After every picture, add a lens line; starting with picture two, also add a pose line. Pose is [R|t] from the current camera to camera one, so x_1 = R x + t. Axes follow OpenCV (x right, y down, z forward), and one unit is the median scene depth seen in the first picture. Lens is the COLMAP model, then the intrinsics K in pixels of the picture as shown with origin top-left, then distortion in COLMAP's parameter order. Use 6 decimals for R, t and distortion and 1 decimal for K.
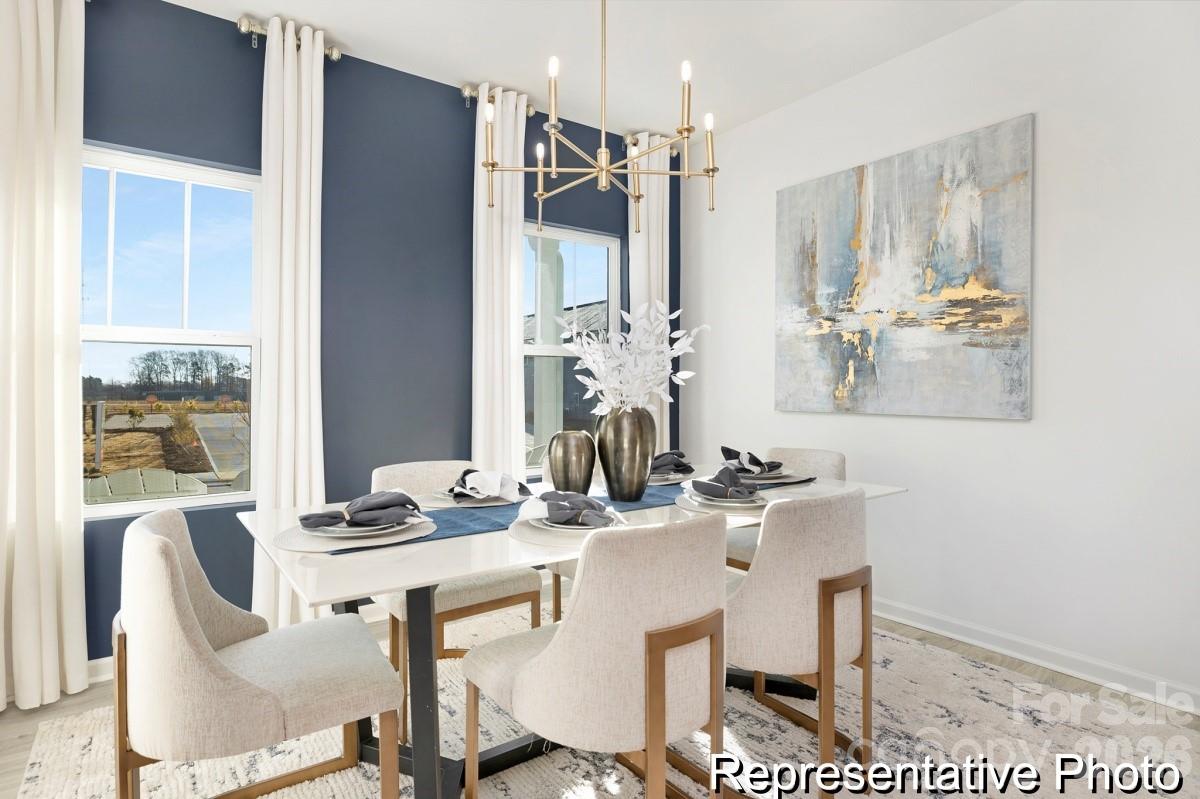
lens RADIAL K [[625.5, 0, 599.5], [0, 625.5, 391.5], [0, 0, 1]] dist [-0.001442, 0.000542]
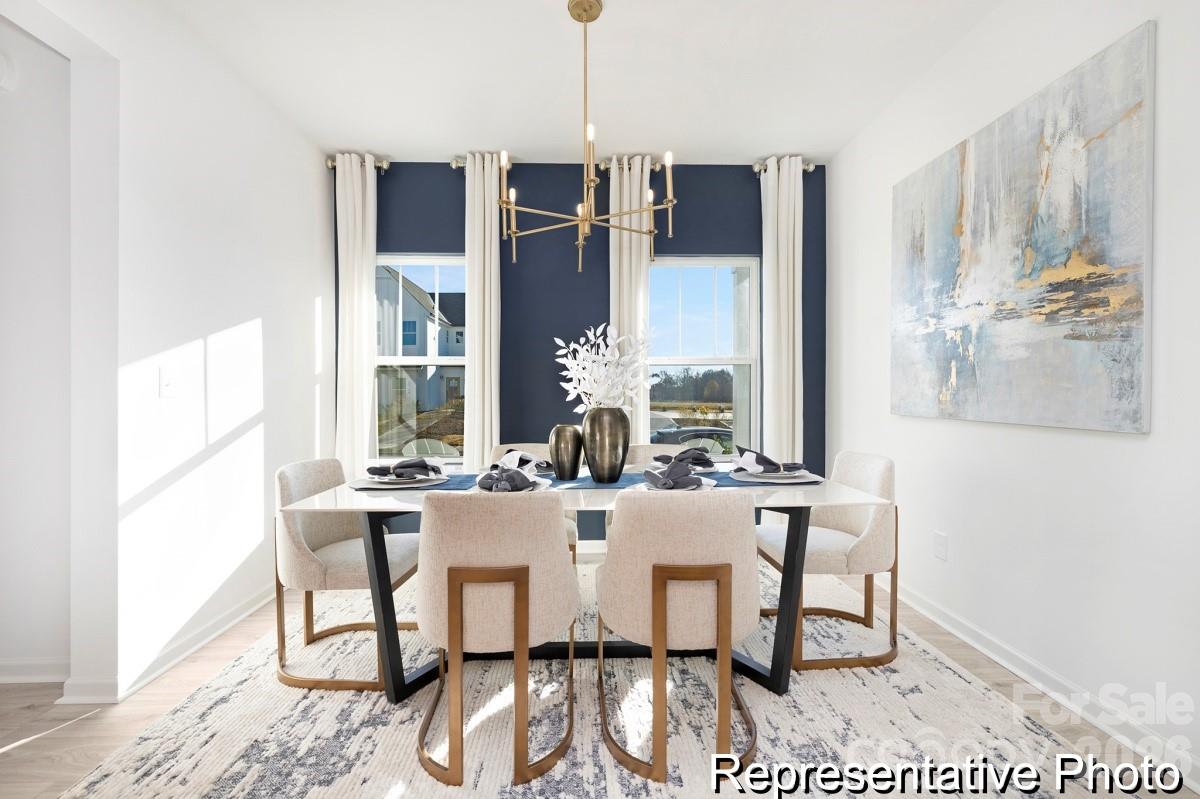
lens RADIAL K [[512.7, 0, 599.0], [0, 512.7, 400.7], [0, 0, 1]] dist [0.000251, -0.001343]
pose [[0.825069, 0.010796, -0.564929, 0.452641], [-0.002648, 0.999880, 0.015241, -0.002164], [0.565026, -0.011079, 0.824999, 0.114397]]
